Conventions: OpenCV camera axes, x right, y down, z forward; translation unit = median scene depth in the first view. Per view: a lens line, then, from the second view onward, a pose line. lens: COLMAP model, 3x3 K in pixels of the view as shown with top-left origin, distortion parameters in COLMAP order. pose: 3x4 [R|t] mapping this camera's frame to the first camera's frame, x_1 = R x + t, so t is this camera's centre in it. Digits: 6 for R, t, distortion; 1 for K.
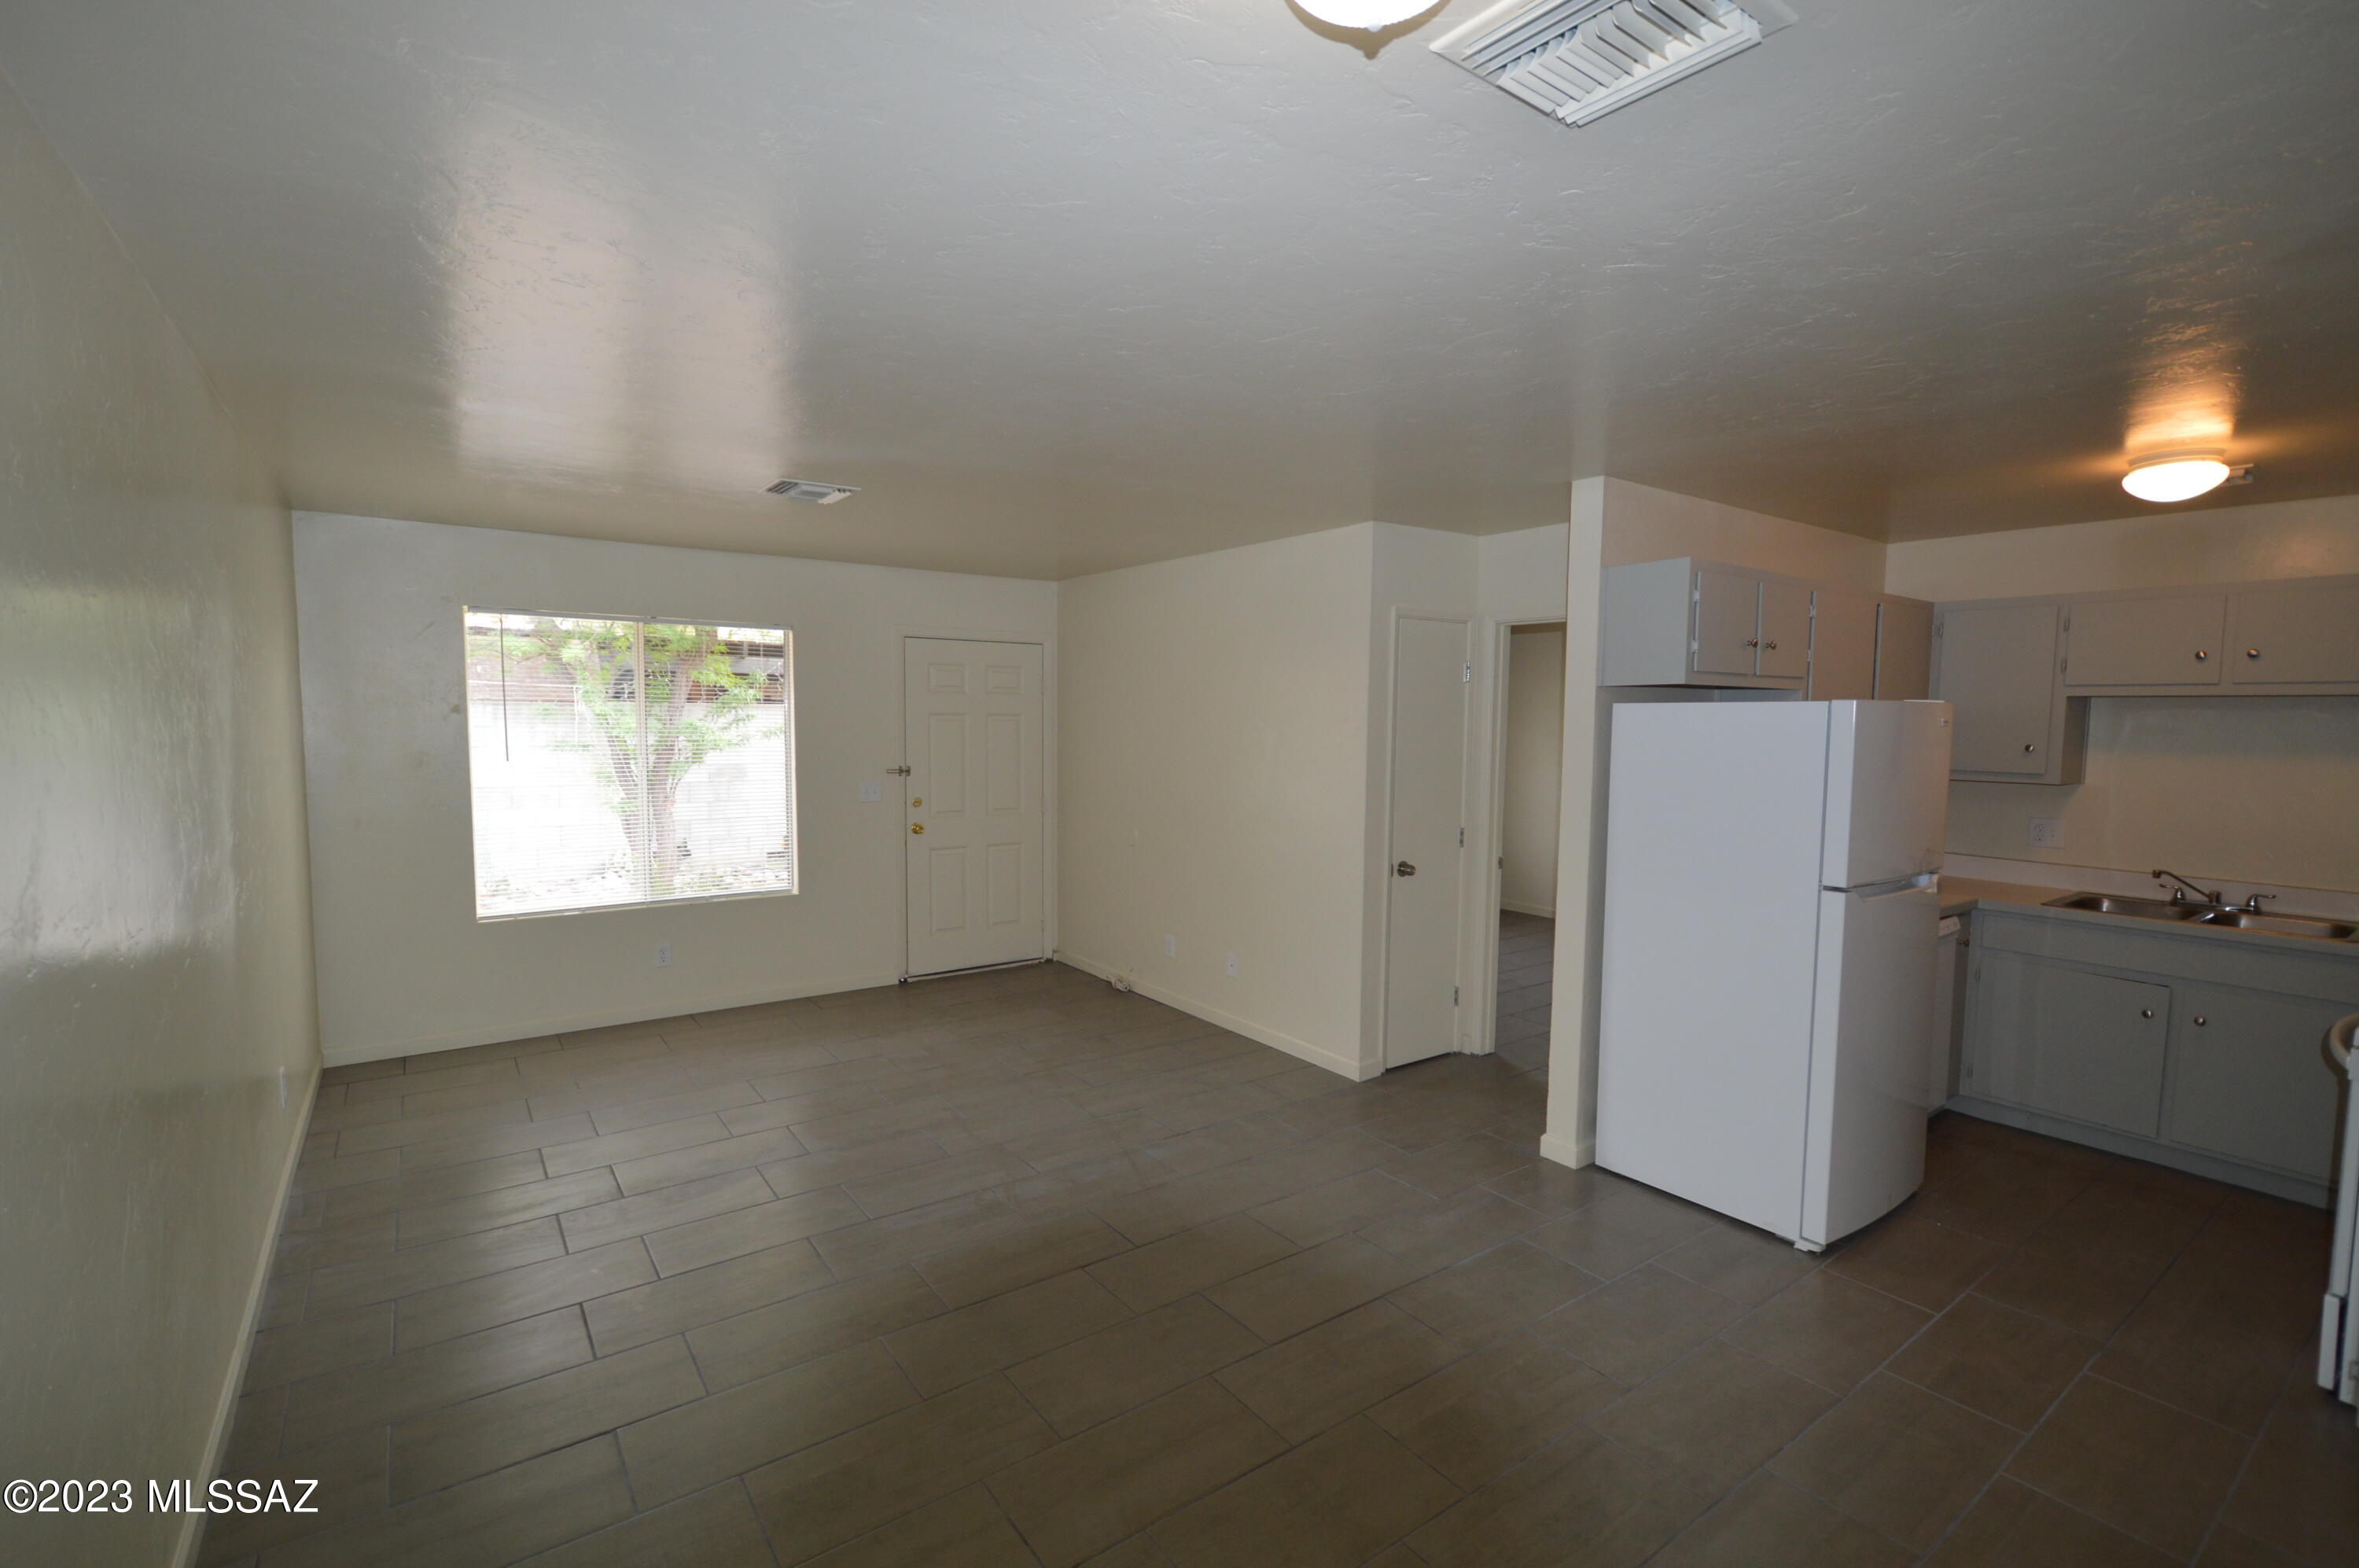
lens RADIAL K [[1045.0, 0, 1183.1], [0, 1045.0, 797.1], [0, 0, 1]] dist [-0.001898, 0.000013]
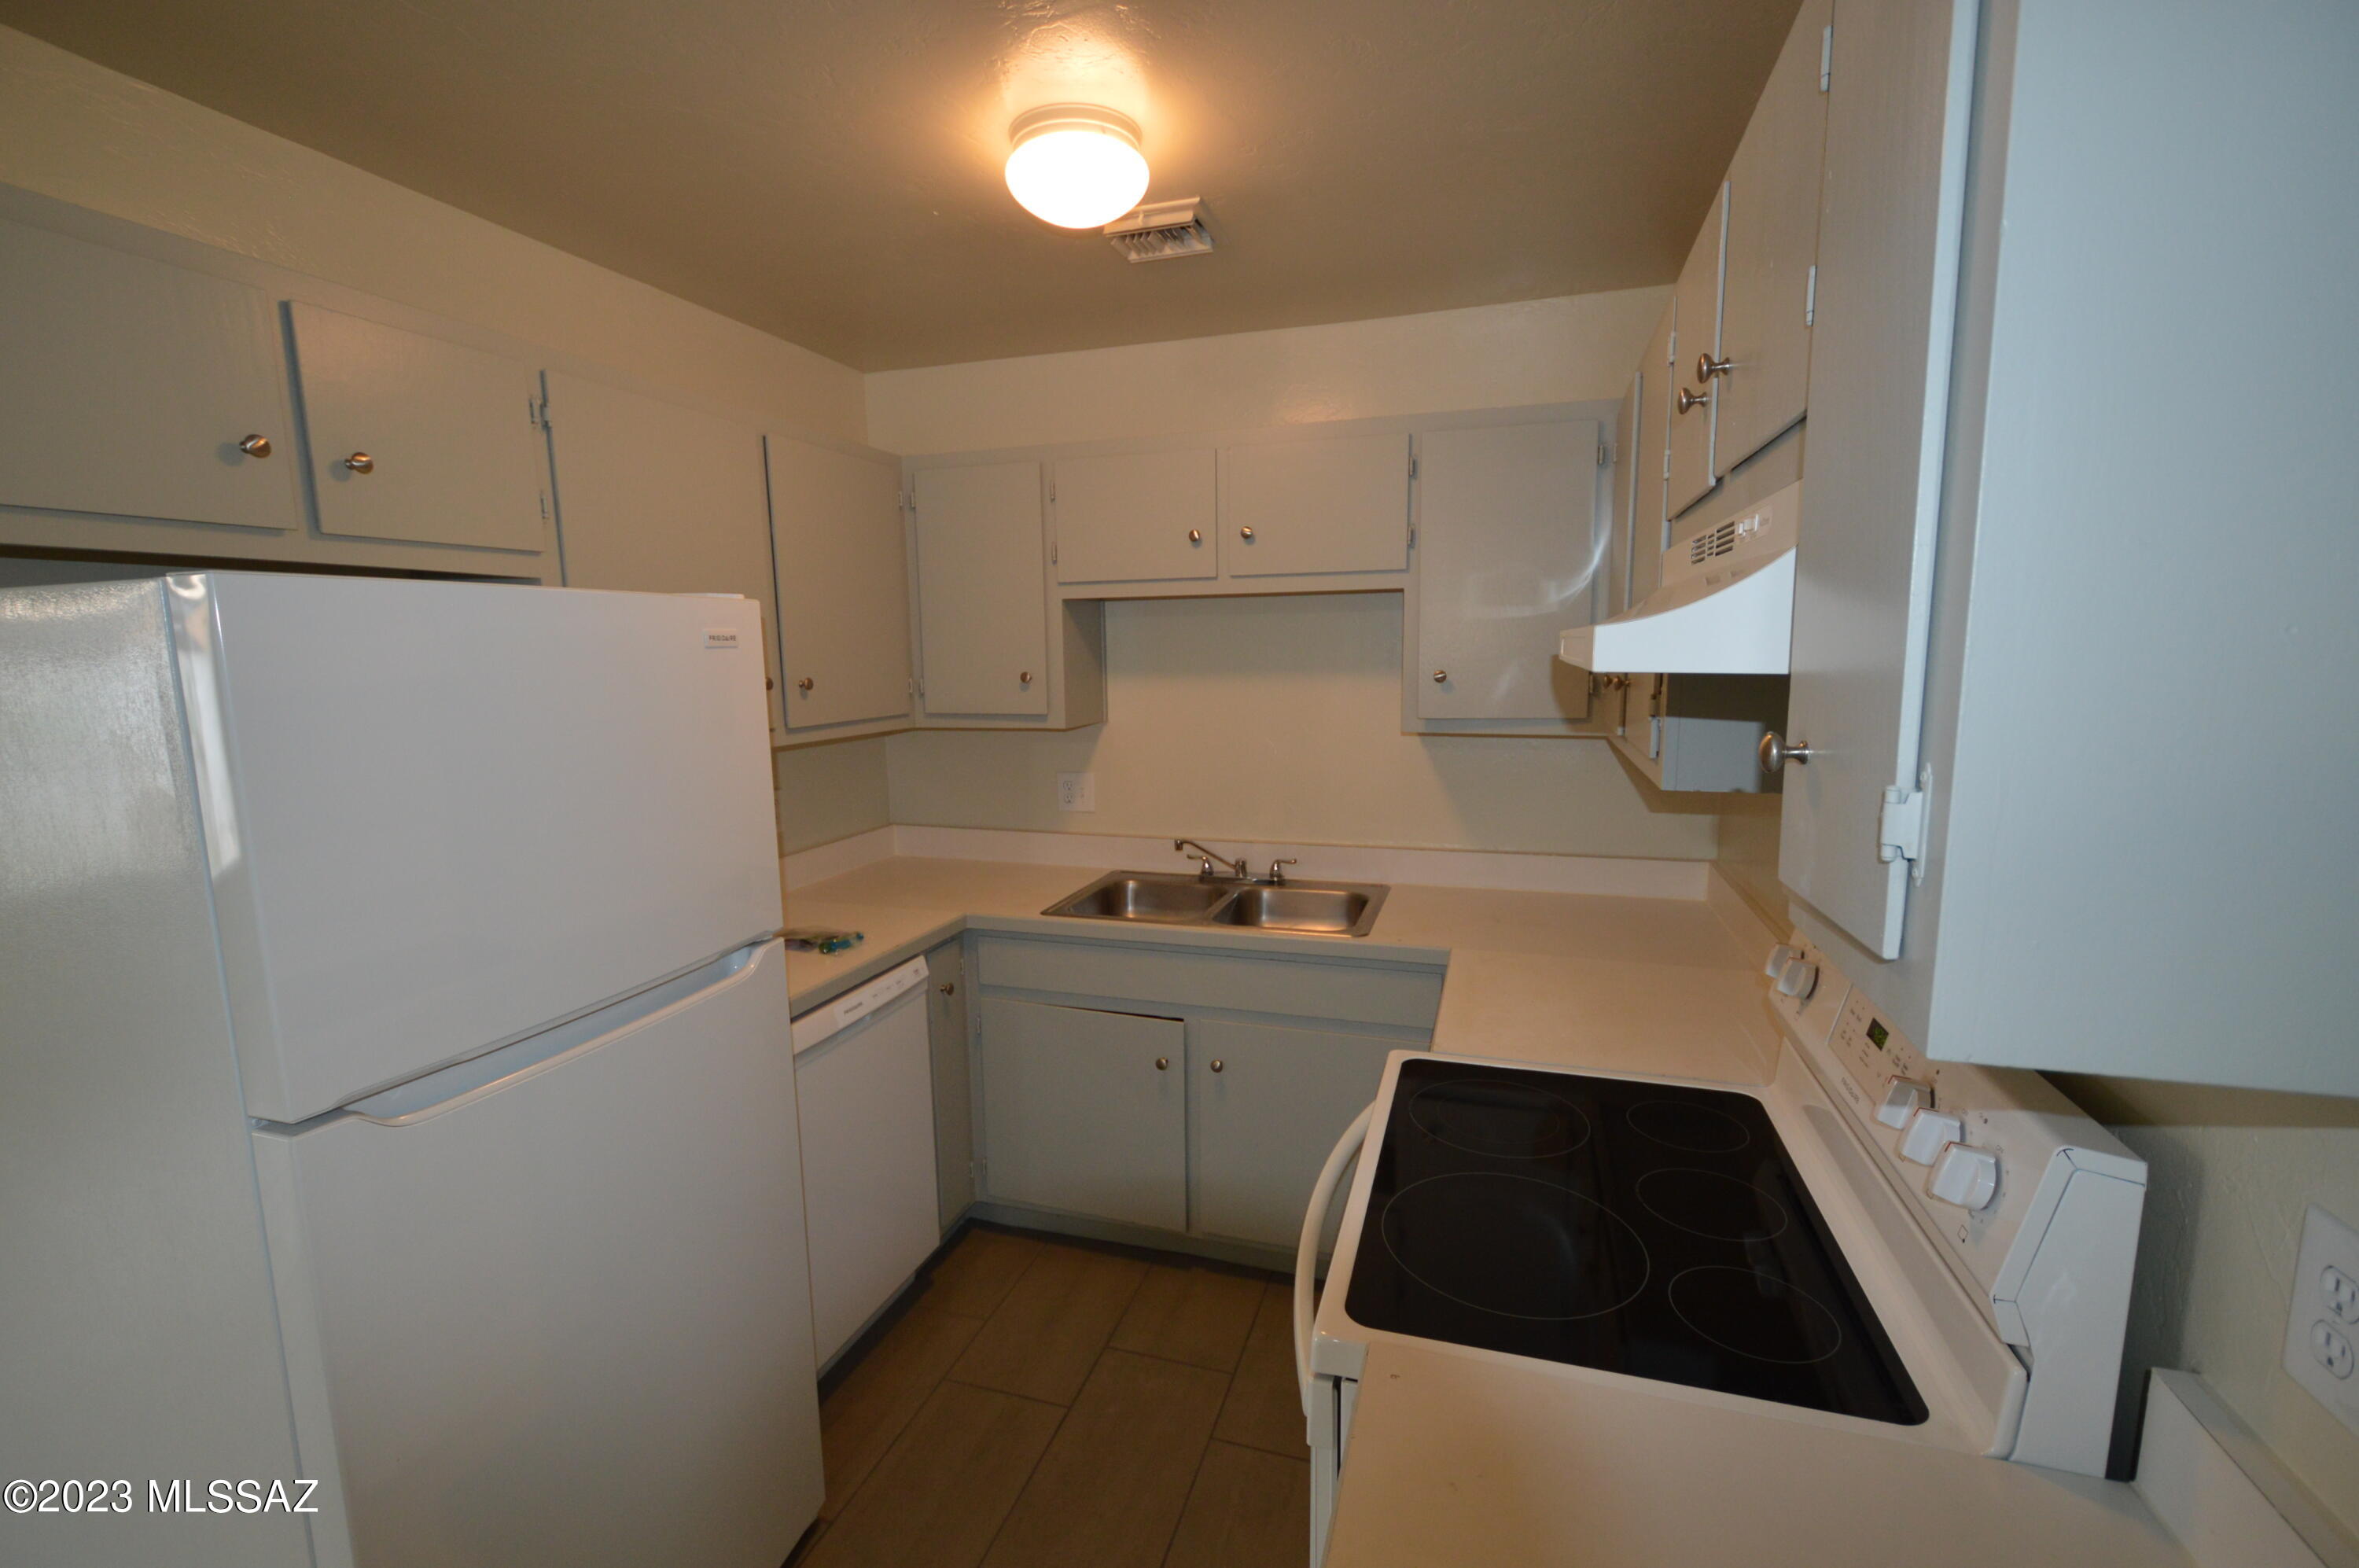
lens RADIAL K [[1045.0, 0, 1178.1], [0, 1045.0, 785.8], [0, 0, 1]] dist [-0.001898, 0.000013]
pose [[0.807437, -0.101627, 0.581135, 0.511132], [0.069201, 0.994566, 0.077778, -0.023664], [-0.585881, -0.022586, 0.810082, 0.409970]]
